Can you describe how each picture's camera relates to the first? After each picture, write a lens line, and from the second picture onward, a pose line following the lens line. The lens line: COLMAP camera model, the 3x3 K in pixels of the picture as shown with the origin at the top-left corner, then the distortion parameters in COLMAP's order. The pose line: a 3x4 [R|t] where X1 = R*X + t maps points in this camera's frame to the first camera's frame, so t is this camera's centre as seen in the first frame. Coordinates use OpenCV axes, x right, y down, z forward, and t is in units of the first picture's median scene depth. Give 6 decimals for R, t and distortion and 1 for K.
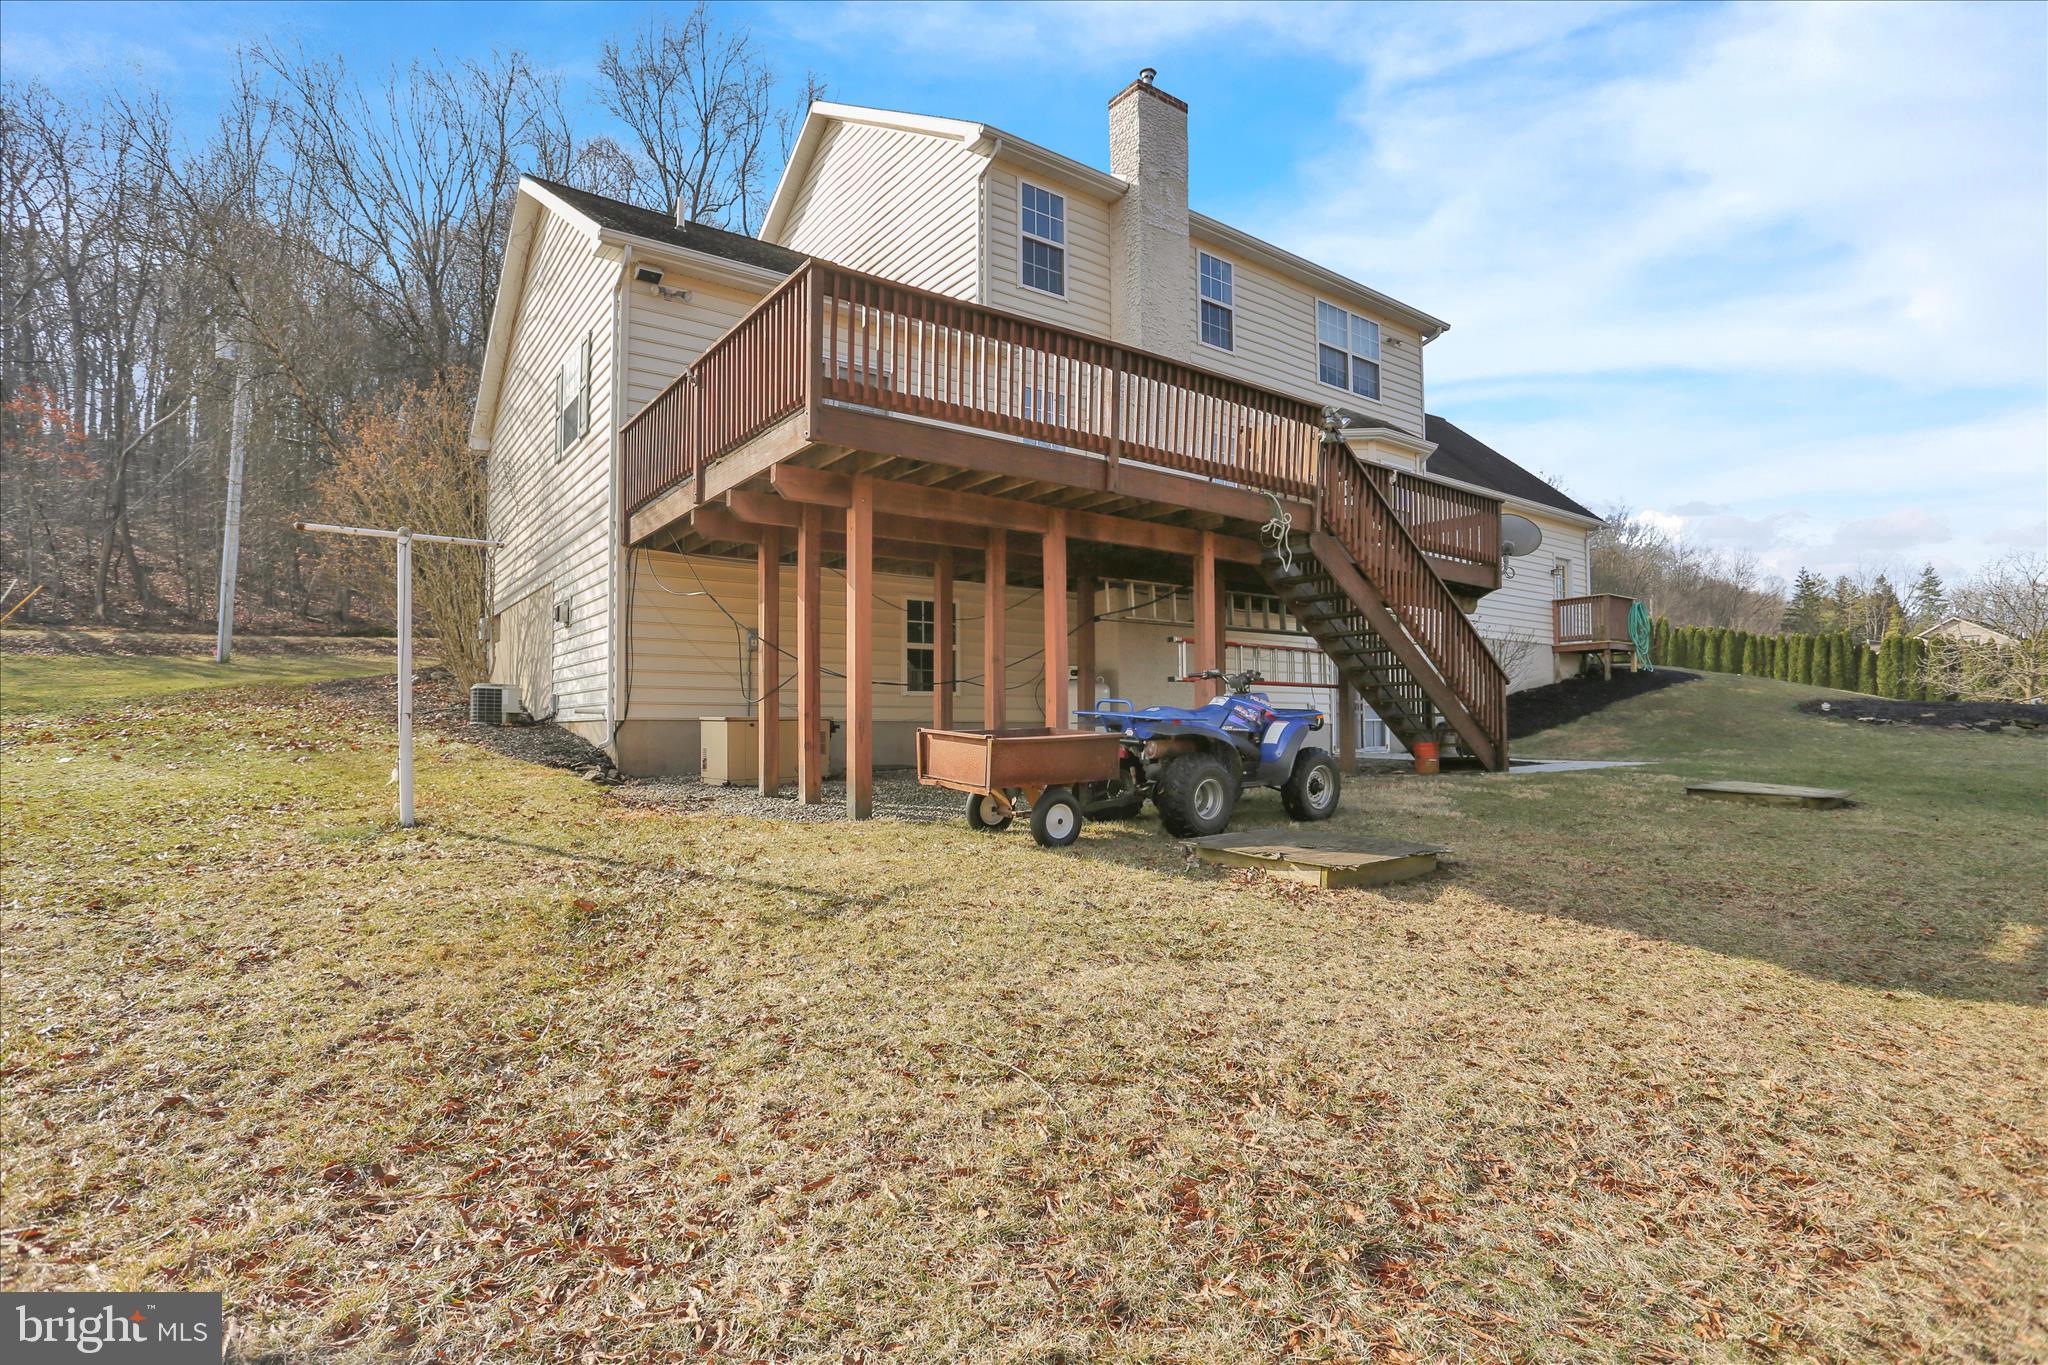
lens RADIAL K [[1014.6, 0, 1024.0], [0, 1014.6, 682.5], [0, 0, 1]] dist [-0.085408, 0.041026]
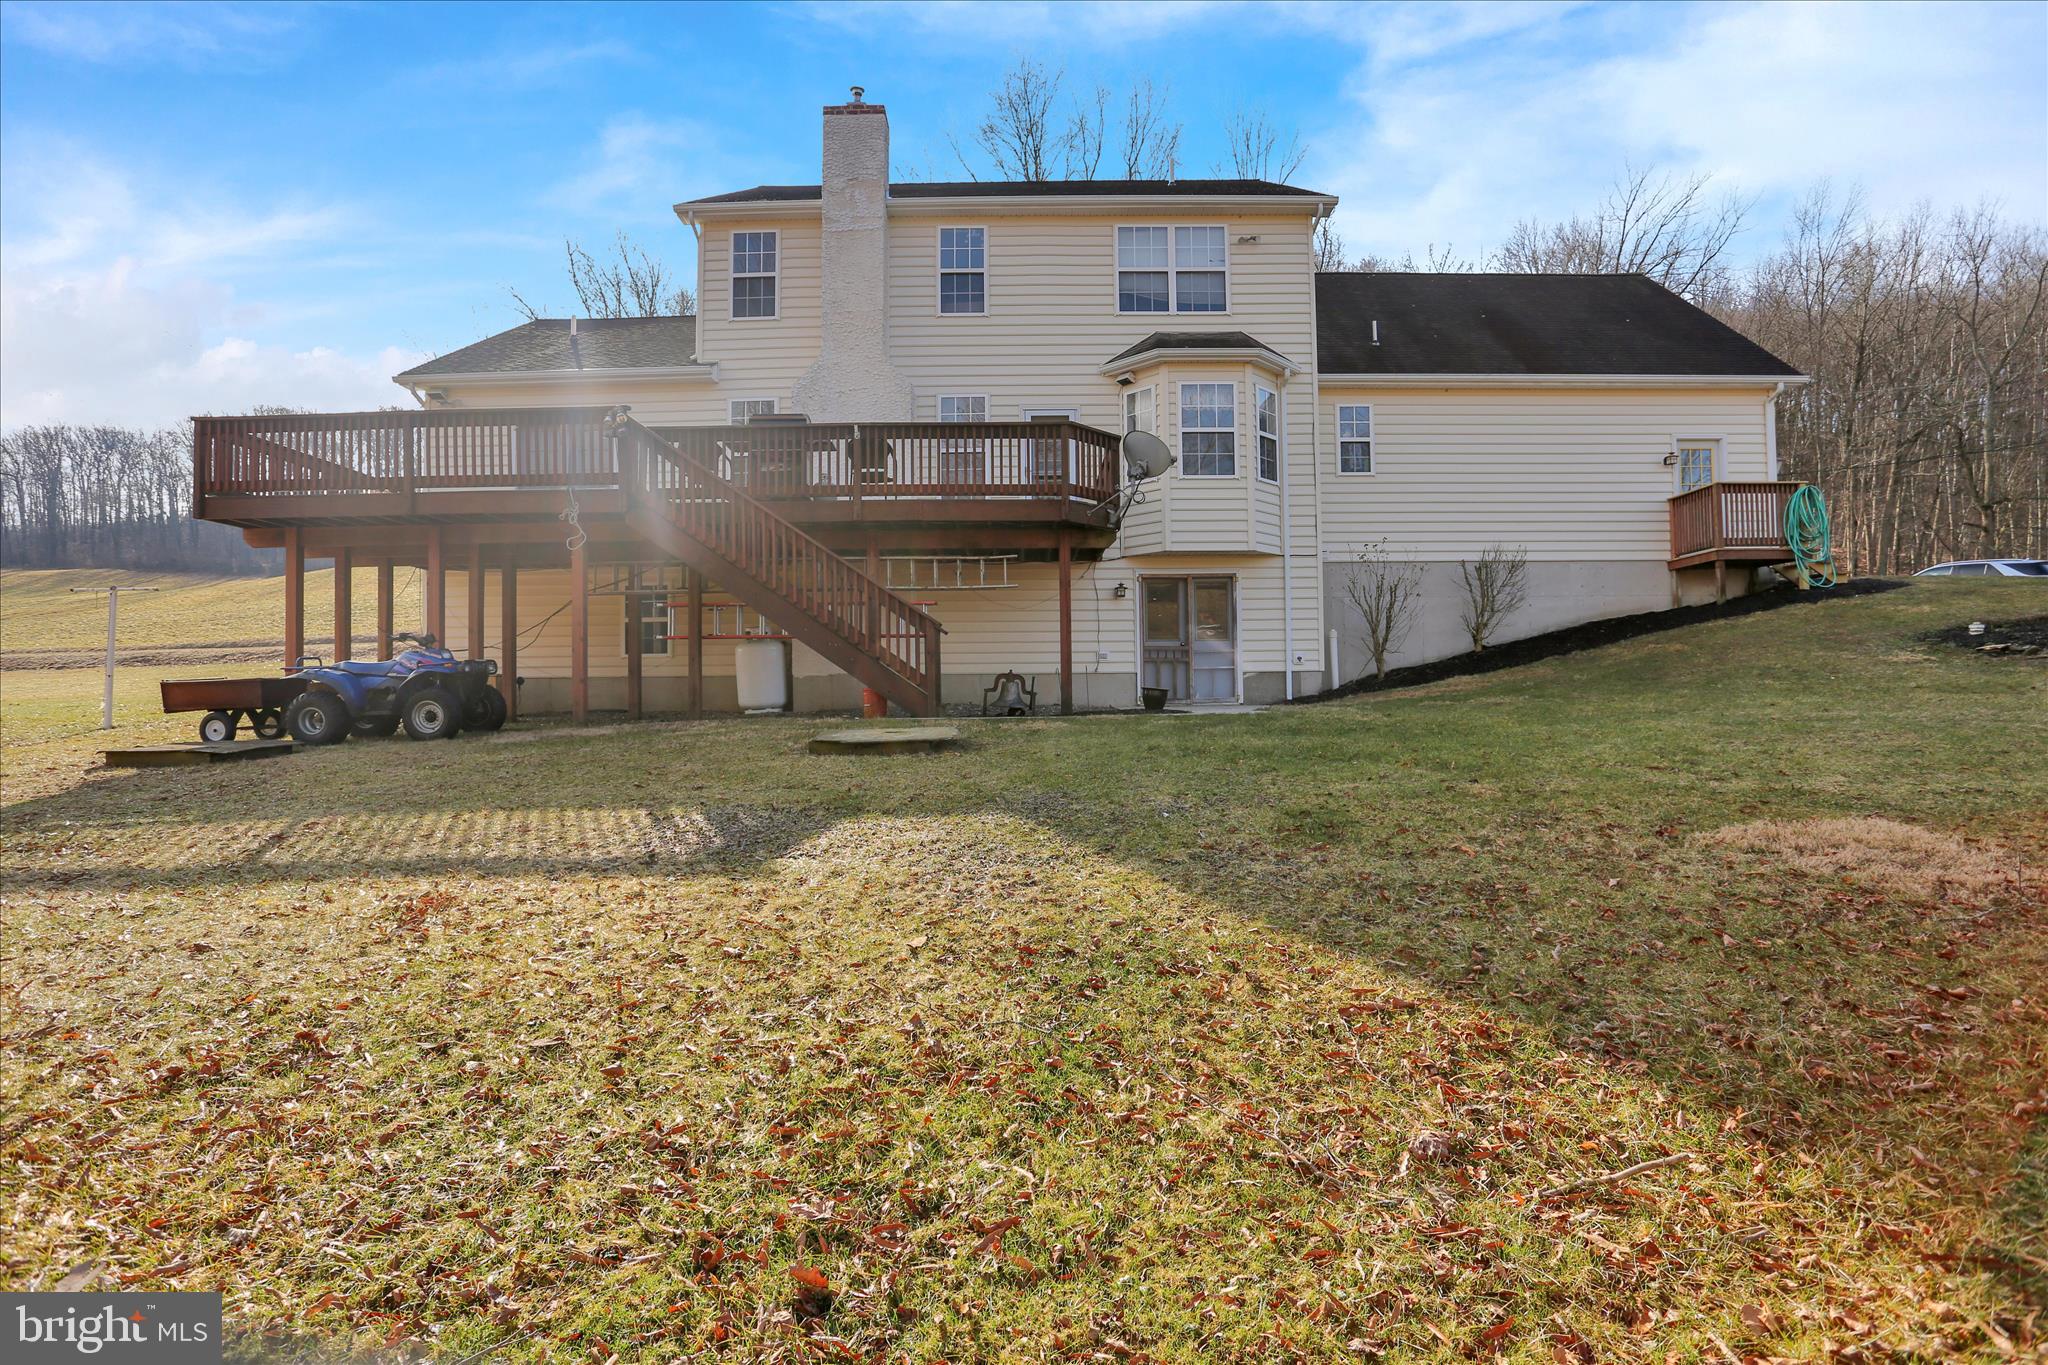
lens RADIAL K [[1014.6, 0, 1024.0], [0, 1014.6, 682.5], [0, 0, 1]] dist [-0.085408, 0.041026]
pose [[0.800742, -0.011843, -0.598892, 0.767800], [0.034629, 0.999048, 0.026544, 0.023052], [0.598008, -0.041994, 0.800389, 0.157324]]
